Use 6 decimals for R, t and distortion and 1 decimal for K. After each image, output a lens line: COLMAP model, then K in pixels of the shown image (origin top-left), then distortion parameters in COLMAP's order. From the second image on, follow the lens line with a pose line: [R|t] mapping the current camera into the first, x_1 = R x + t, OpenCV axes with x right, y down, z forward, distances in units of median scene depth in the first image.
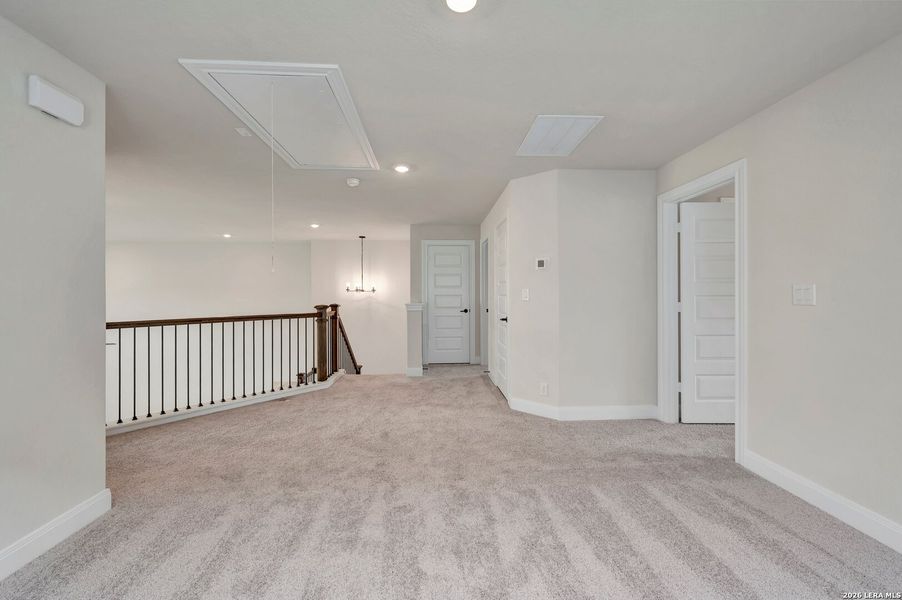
lens RADIAL K [[357.8, 0, 453.6], [0, 357.8, 295.3], [0, 0, 1]] dist [0.002834, -0.000929]
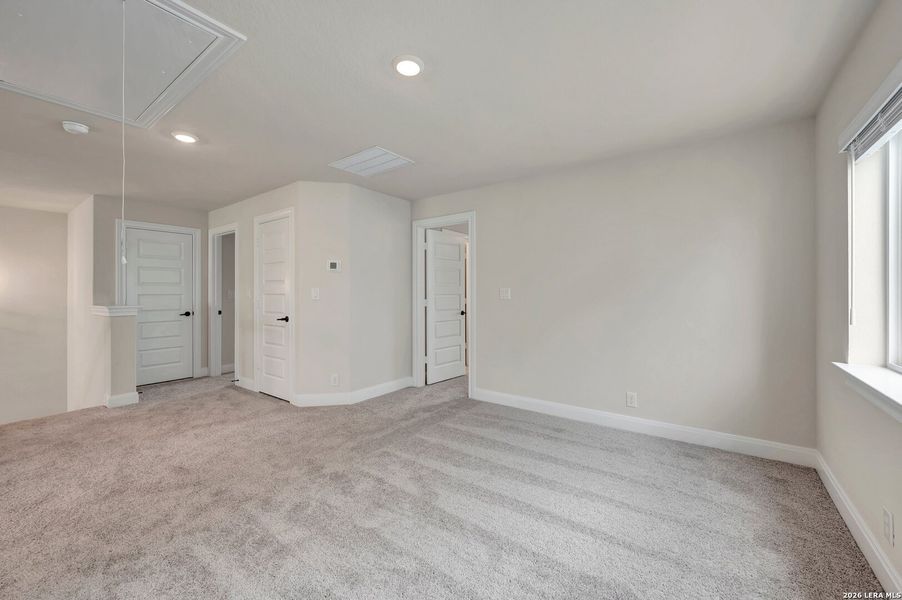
lens RADIAL K [[357.8, 0, 454.3], [0, 357.8, 294.5], [0, 0, 1]] dist [0.002834, -0.000929]
pose [[0.640054, 0.000210, 0.768330, -0.382999], [0.001222, 0.999998, -0.001291, 0.001923], [-0.768329, 0.001766, 0.640052, 0.015821]]
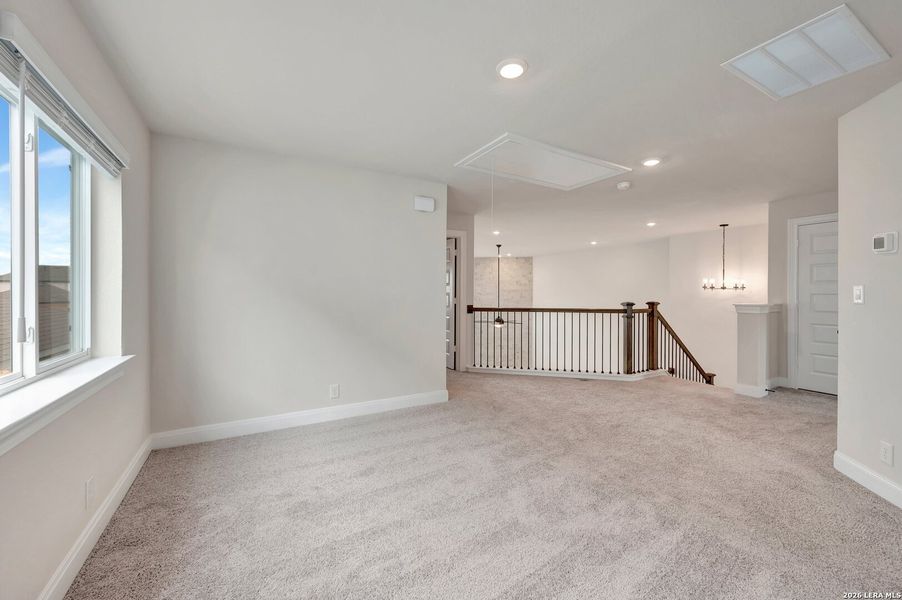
lens RADIAL K [[357.8, 0, 455.6], [0, 357.8, 294.9], [0, 0, 1]] dist [0.002834, -0.000929]
pose [[0.451628, 0.011400, -0.892134, 0.490854], [-0.005786, 0.999935, 0.009849, -0.002454], [0.892188, 0.000714, 0.451664, 0.094320]]
